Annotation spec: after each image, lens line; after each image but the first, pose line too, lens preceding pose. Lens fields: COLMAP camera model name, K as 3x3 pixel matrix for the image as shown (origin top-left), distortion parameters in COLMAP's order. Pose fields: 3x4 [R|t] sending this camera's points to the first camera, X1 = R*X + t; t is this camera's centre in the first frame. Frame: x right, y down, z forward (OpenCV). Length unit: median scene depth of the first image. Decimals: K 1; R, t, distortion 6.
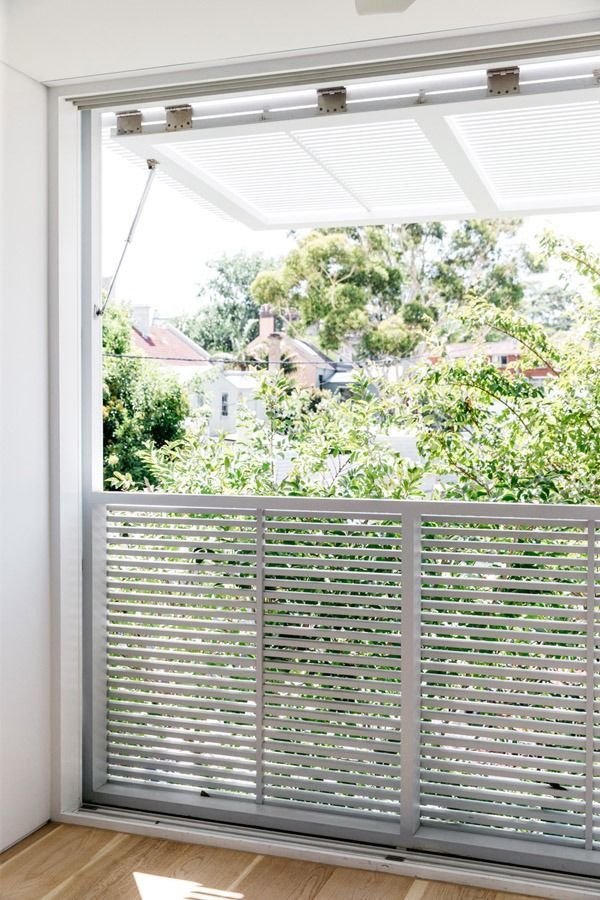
lens RADIAL K [[1049.6, 0, 297.5], [0, 1049.6, 445.8], [0, 0, 1]] dist [0.004352, 0.000000]
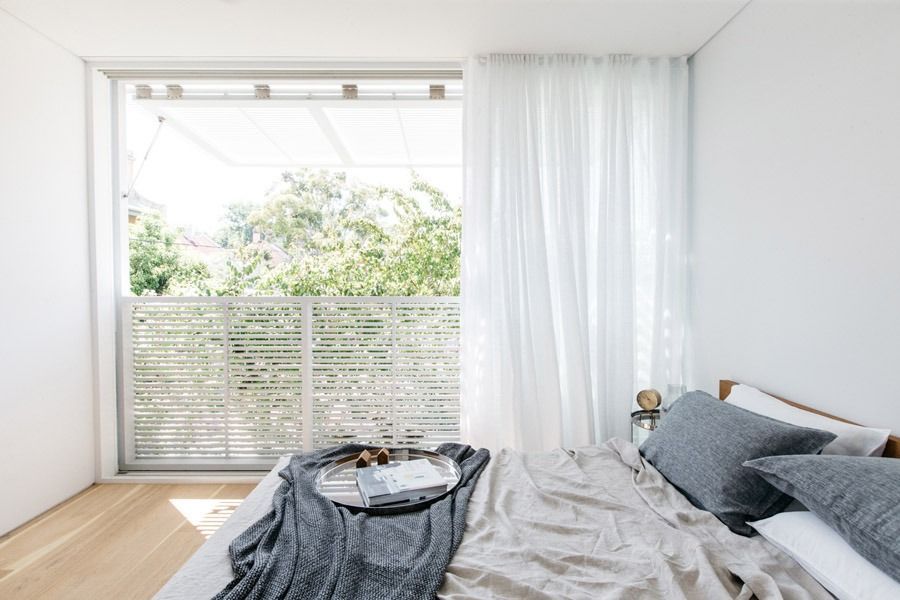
lens RADIAL K [[471.3, 0, 450.9], [0, 471.3, 298.0], [0, 0, 1]] dist [-0.007958, -0.000986]
pose [[0.935328, -0.013083, 0.353541, 0.045205], [0.010273, 0.999899, 0.009822, 0.044706], [-0.353634, -0.005555, 0.935367, 0.059608]]
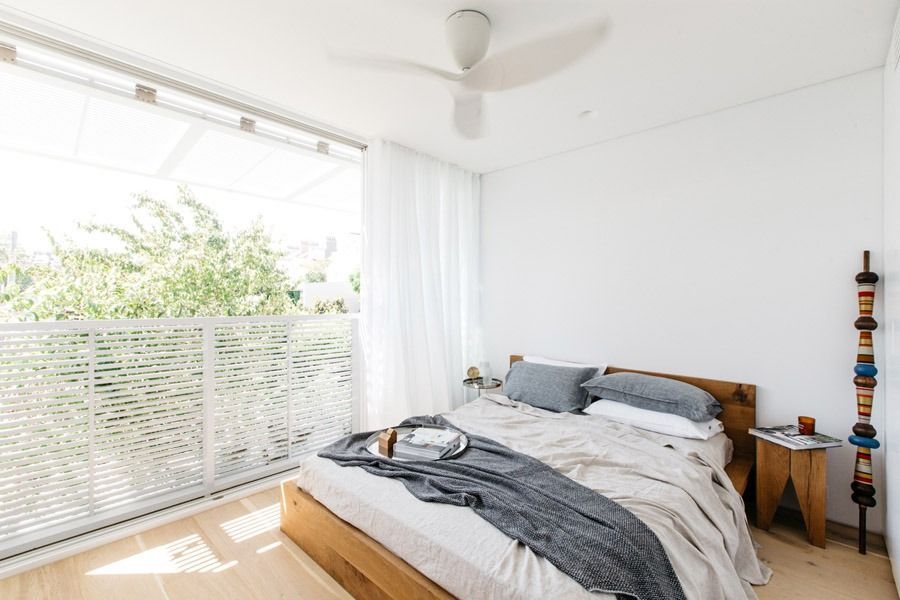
lens RADIAL K [[401.1, 0, 450.4], [0, 401.1, 296.8], [0, 0, 1]] dist [0.003115, -0.002182]
pose [[0.390416, 0.001250, 0.920638, -0.374686], [0.013401, 0.999885, -0.007041, 0.022609], [-0.920541, 0.015087, 0.390355, 0.258029]]
